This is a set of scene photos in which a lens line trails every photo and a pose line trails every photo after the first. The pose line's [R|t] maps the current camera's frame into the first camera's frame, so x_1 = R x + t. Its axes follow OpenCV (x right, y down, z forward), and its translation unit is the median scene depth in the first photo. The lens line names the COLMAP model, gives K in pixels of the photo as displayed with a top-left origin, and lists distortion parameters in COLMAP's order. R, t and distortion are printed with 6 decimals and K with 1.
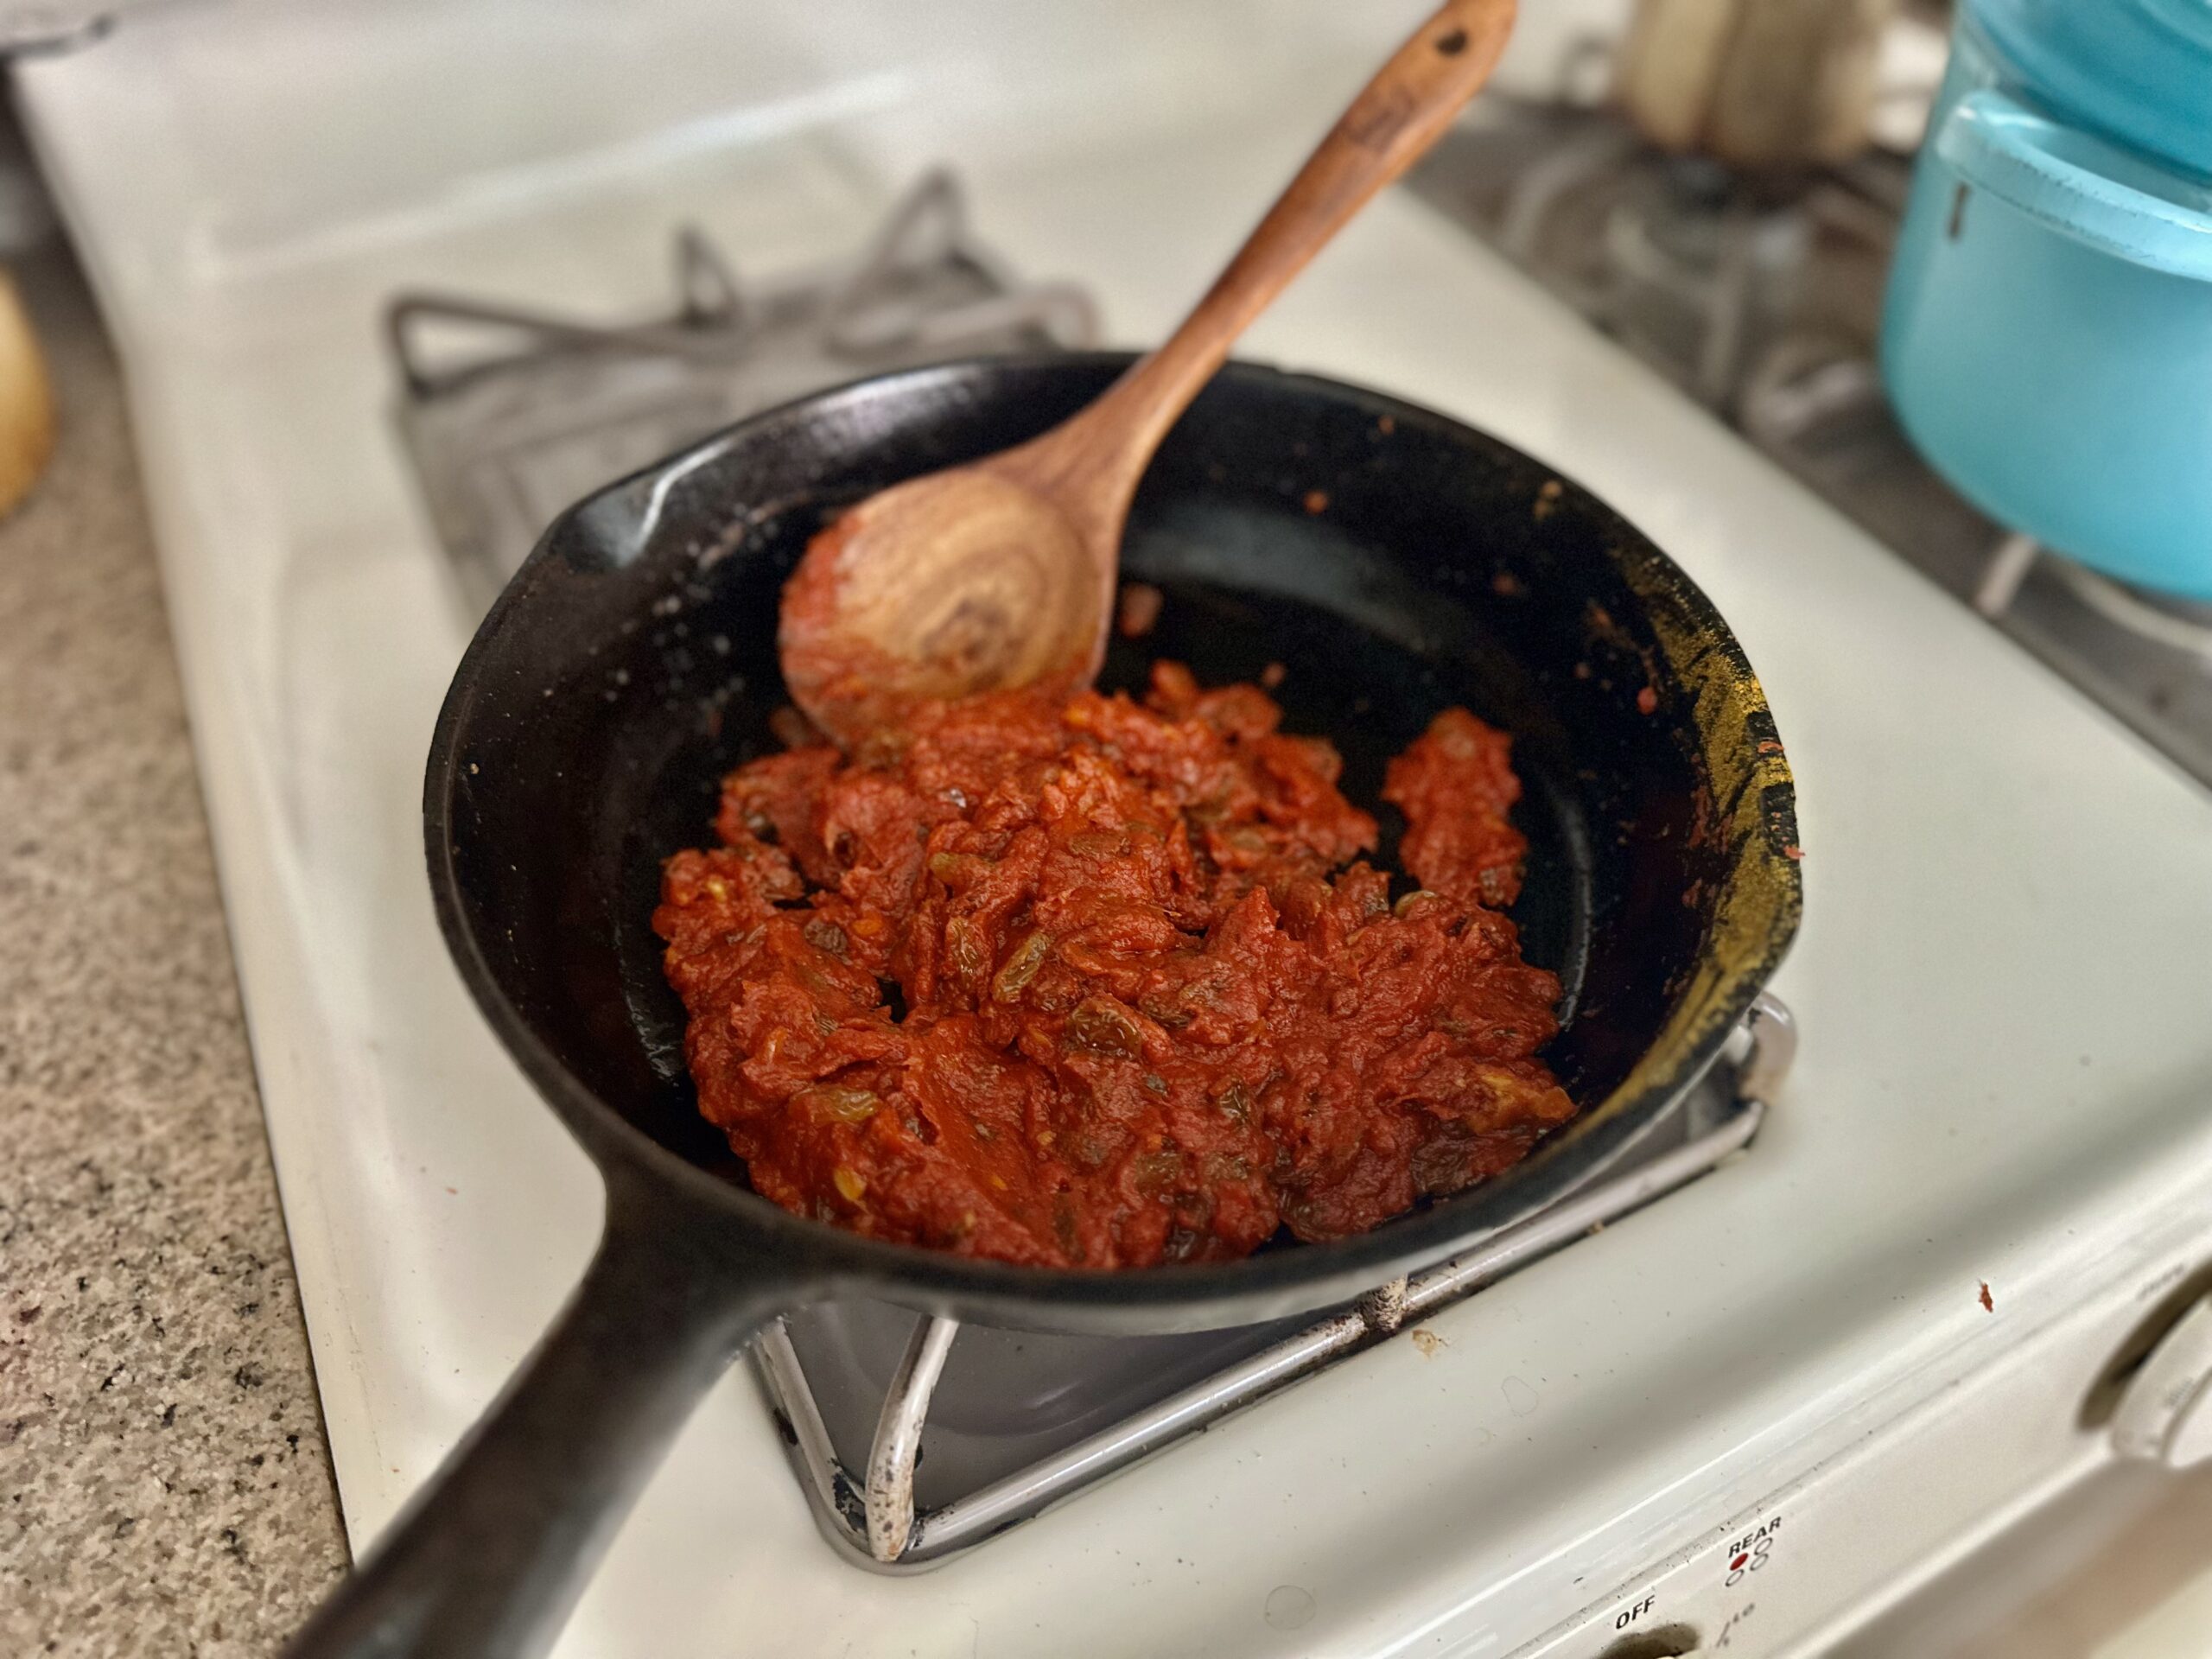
lens RADIAL K [[1574.4, 0, 1104.9], [0, 1574.4, 814.2], [0, 0, 1]] dist [-0.004770, -0.019654]
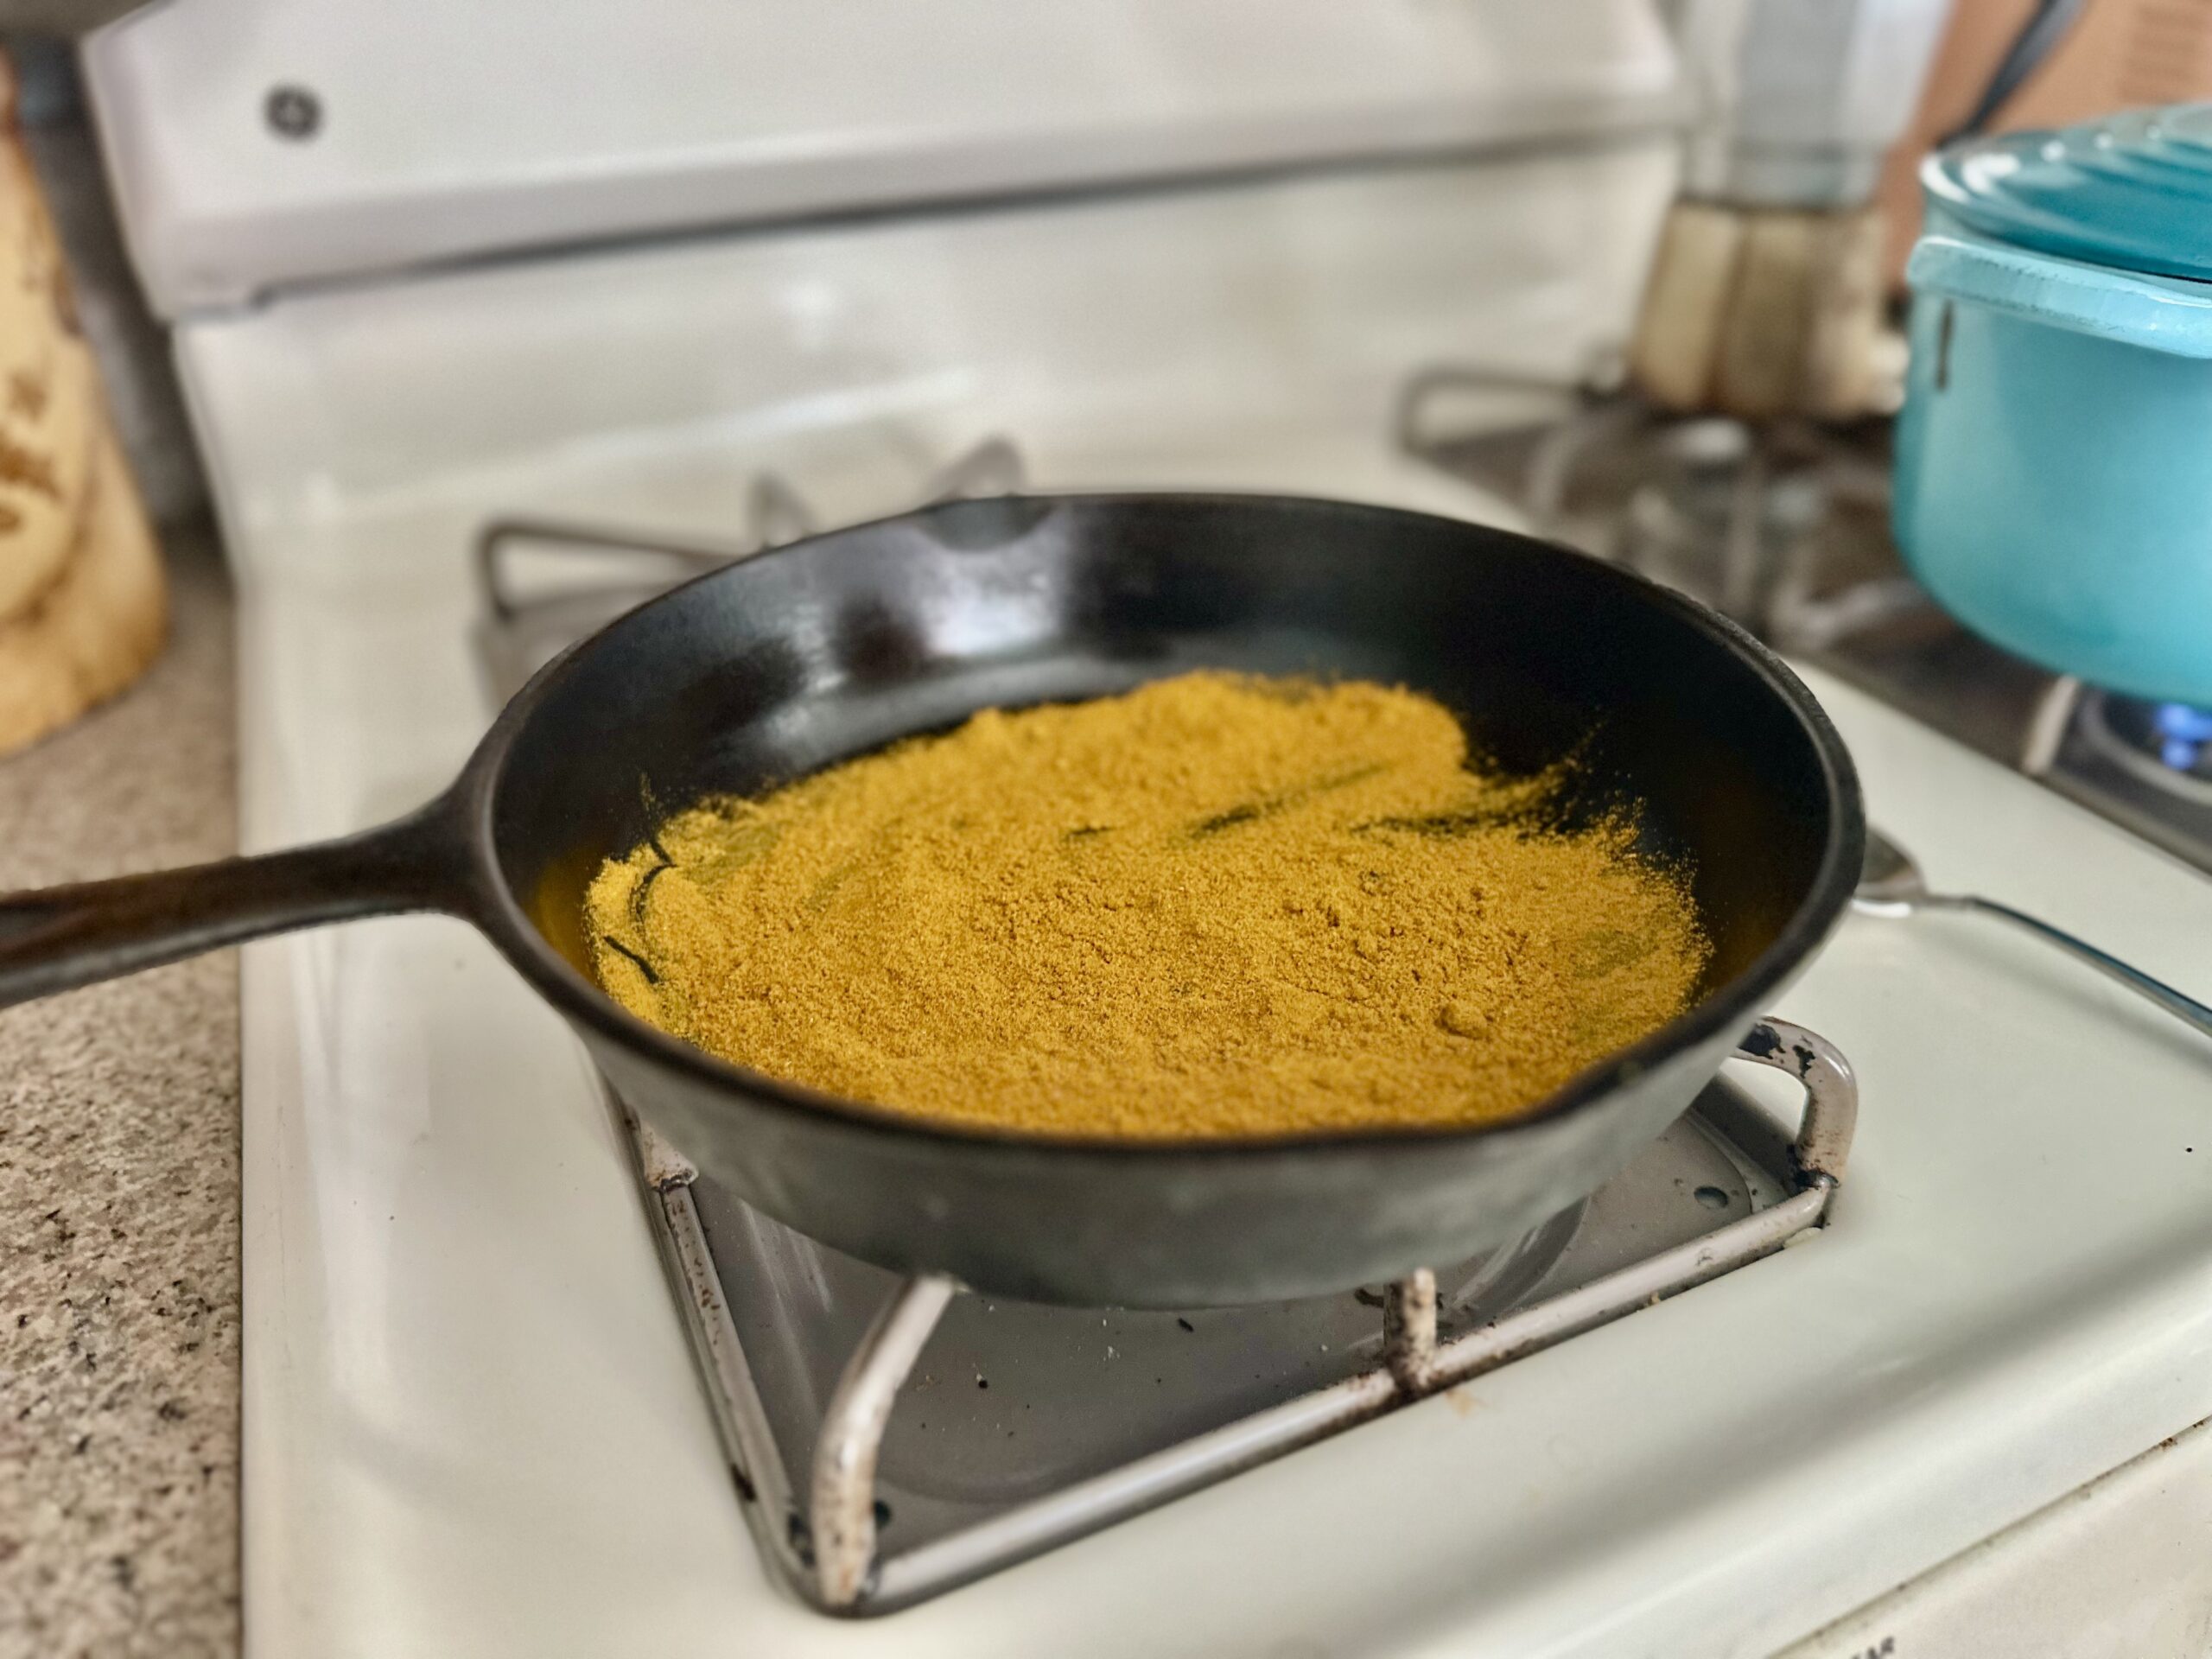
lens RADIAL K [[1574.4, 0, 1112.5], [0, 1574.4, 838.0], [0, 0, 1]] dist [-0.004770, -0.019654]
pose [[0.998725, -0.001298, -0.050460, 0.050703], [-0.011816, 0.965880, -0.258721, 0.252741], [0.049074, 0.258987, 0.964633, 0.047611]]
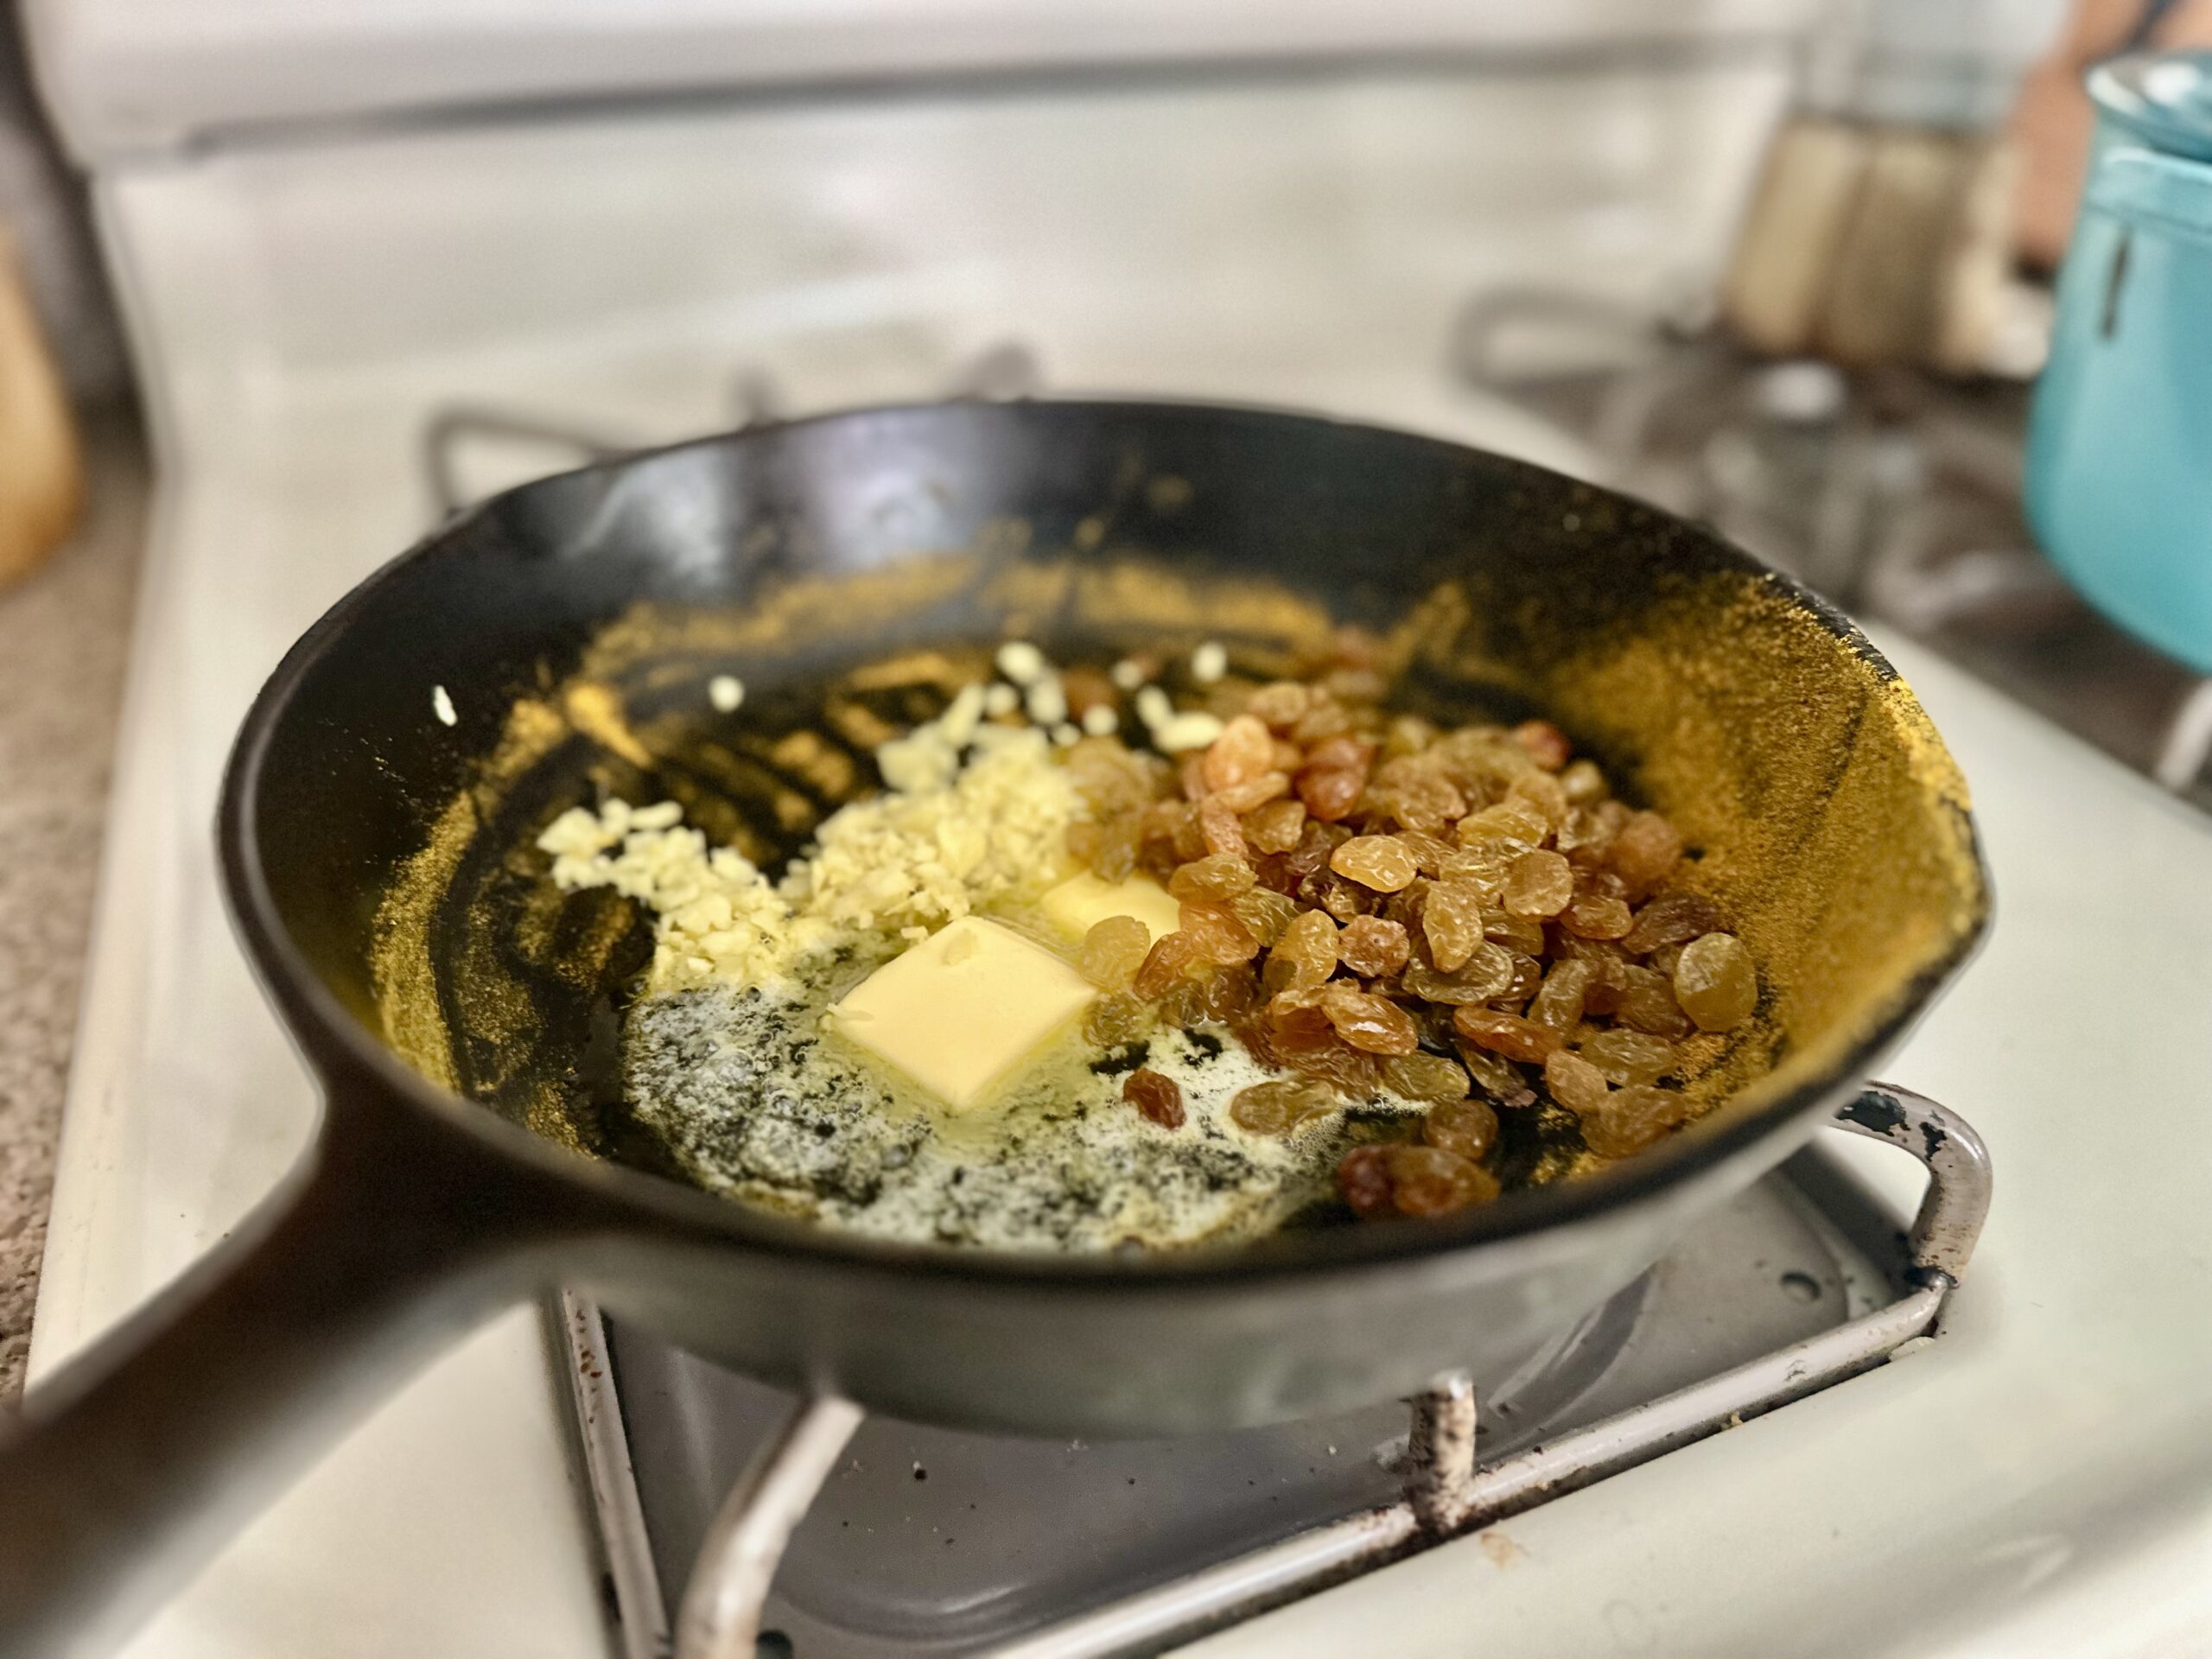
lens RADIAL K [[1574.4, 0, 1127.6], [0, 1574.4, 830.5], [0, 0, 1]] dist [-0.004770, -0.019654]
pose [[0.997274, 0.051454, -0.052881, 0.053669], [-0.061942, 0.973268, -0.221162, 0.178926], [0.040087, 0.223835, 0.973802, 0.208229]]
